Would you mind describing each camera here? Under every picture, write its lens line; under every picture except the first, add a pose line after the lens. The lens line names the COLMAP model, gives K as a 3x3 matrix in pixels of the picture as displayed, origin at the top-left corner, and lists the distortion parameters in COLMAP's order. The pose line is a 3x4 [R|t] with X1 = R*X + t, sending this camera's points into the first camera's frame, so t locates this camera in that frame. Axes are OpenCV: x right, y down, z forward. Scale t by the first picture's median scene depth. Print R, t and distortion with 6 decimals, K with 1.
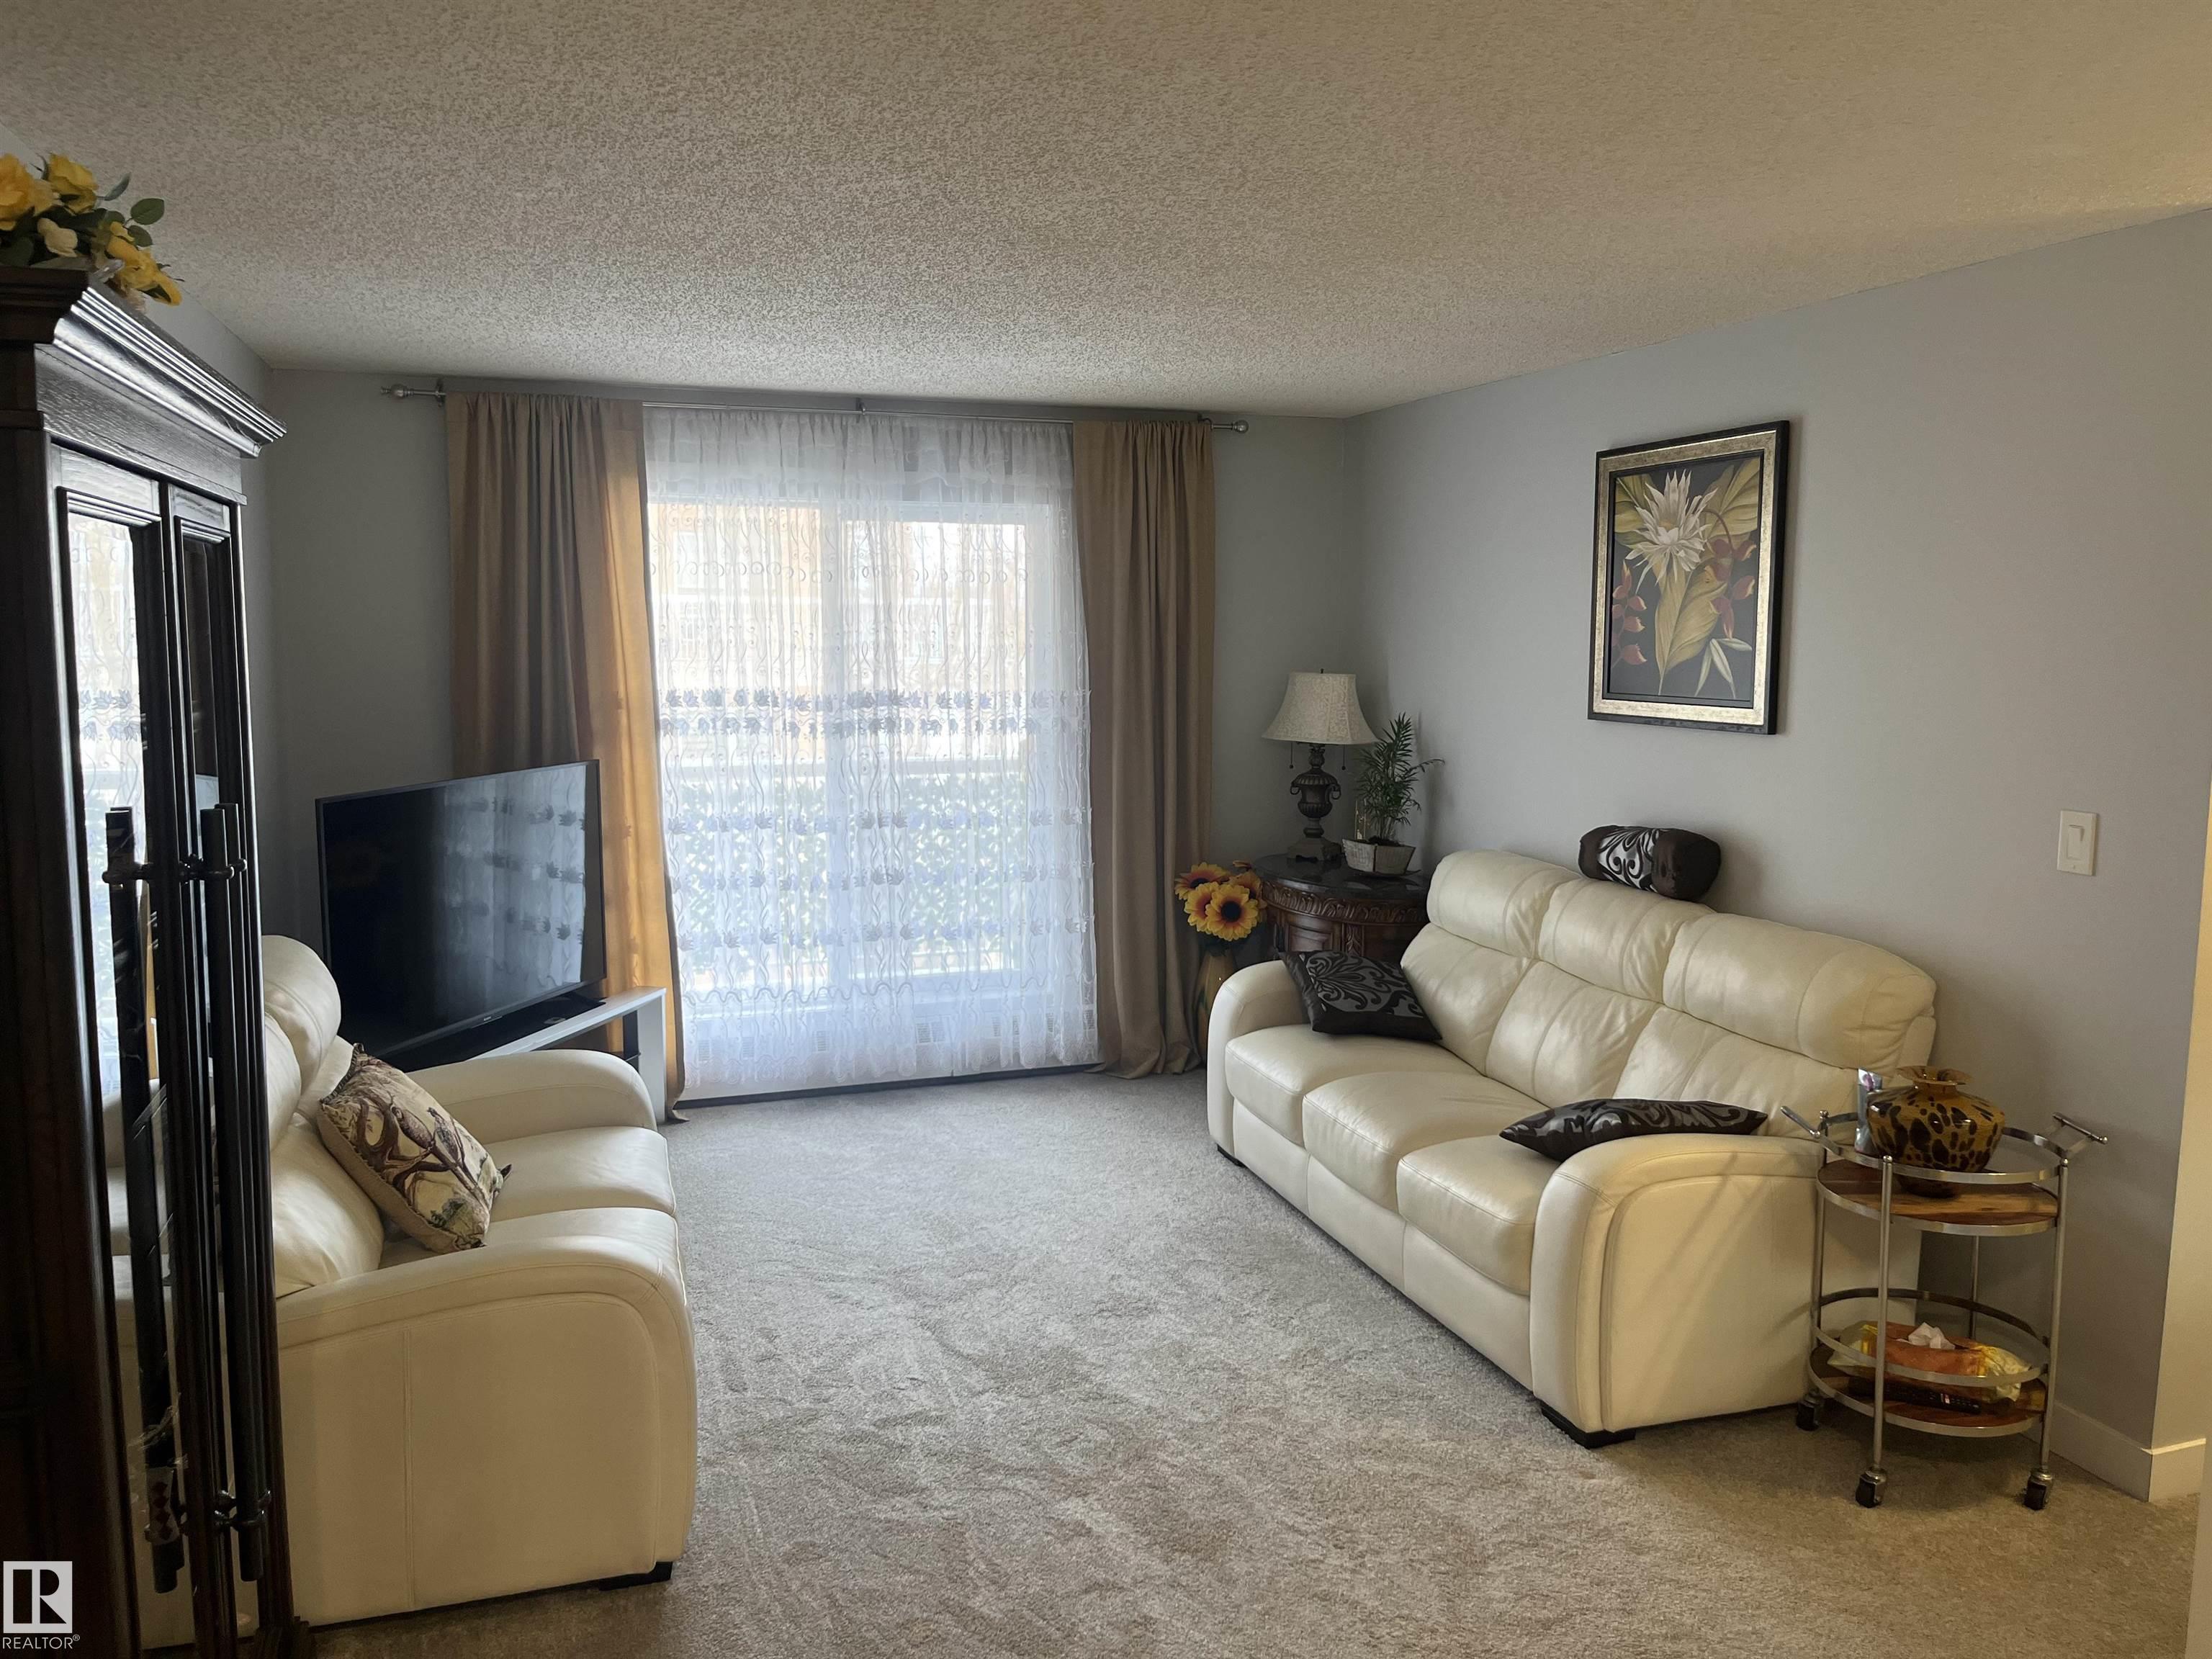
lens RADIAL K [[1683.9, 0, 1106.0], [0, 1683.9, 829.5], [0, 0, 1]] dist [0.069916, -0.114879]
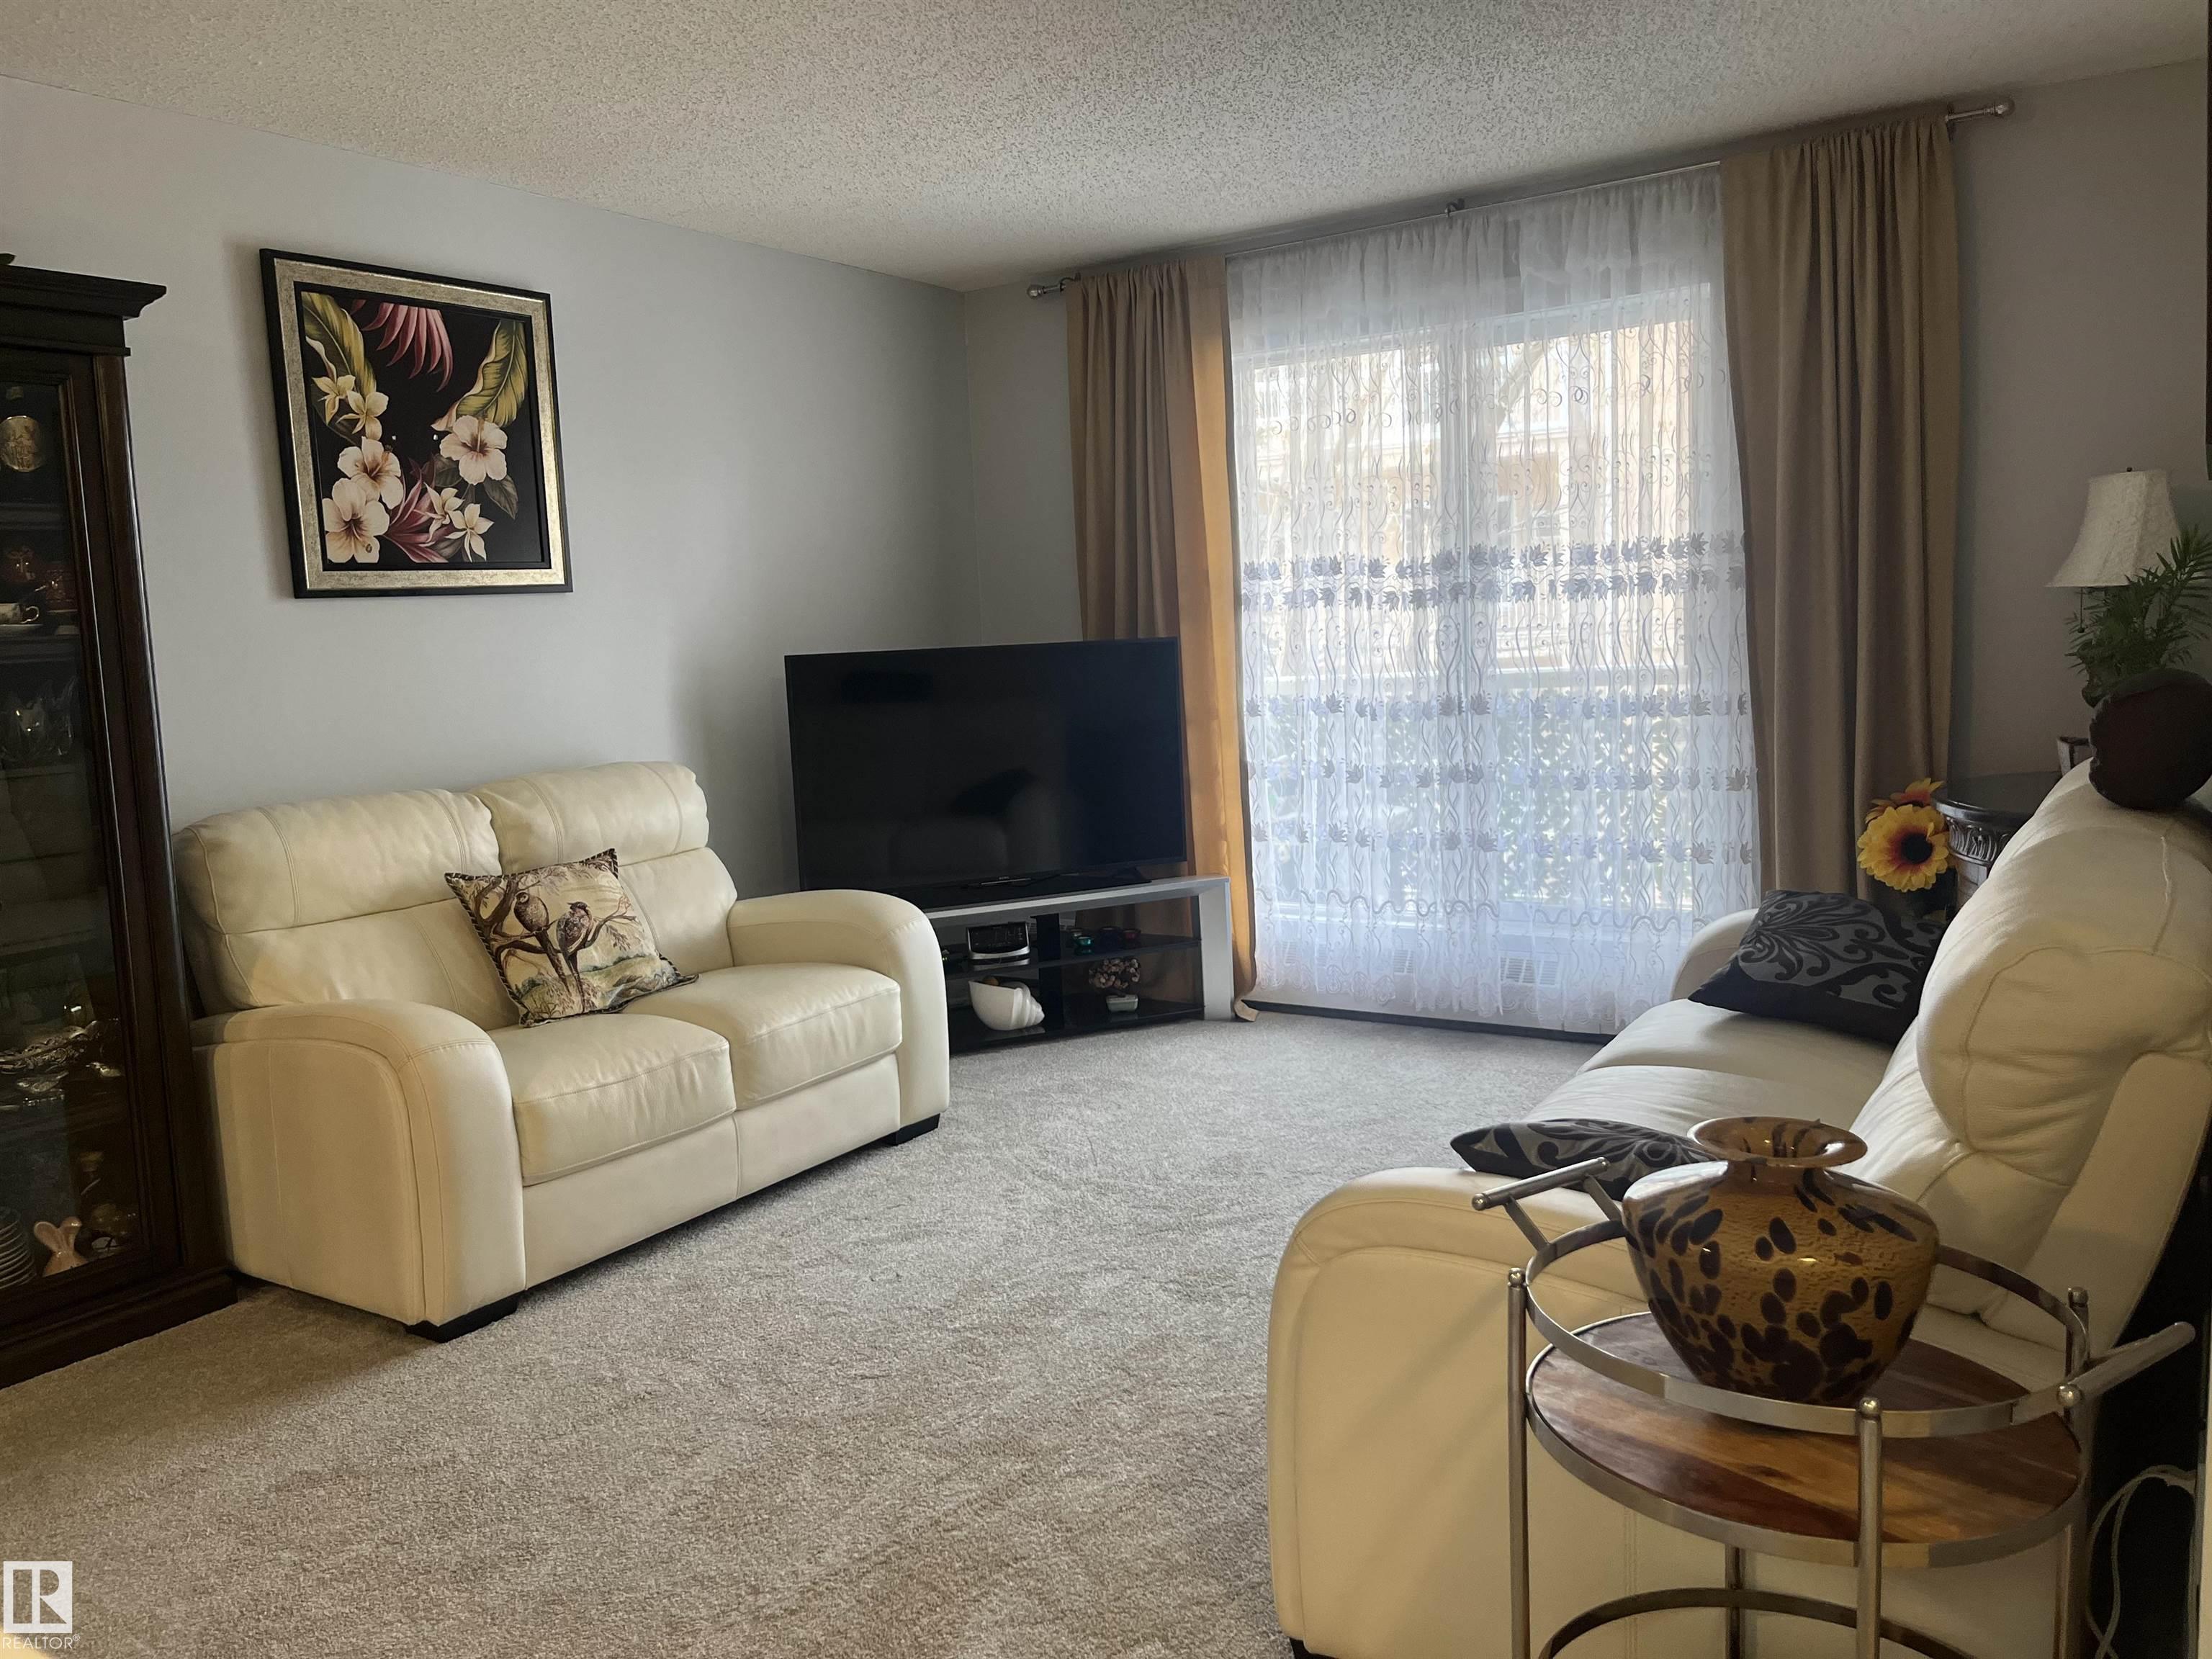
lens RADIAL K [[1671.5, 0, 1106.0], [0, 1671.5, 829.5], [0, 0, 1]] dist [0.046249, -0.030528]
pose [[0.620994, 0.060942, -0.781443, 0.424527], [-0.051057, 0.998001, 0.037256, 0.034794], [0.782151, 0.016762, 0.622864, 0.357504]]
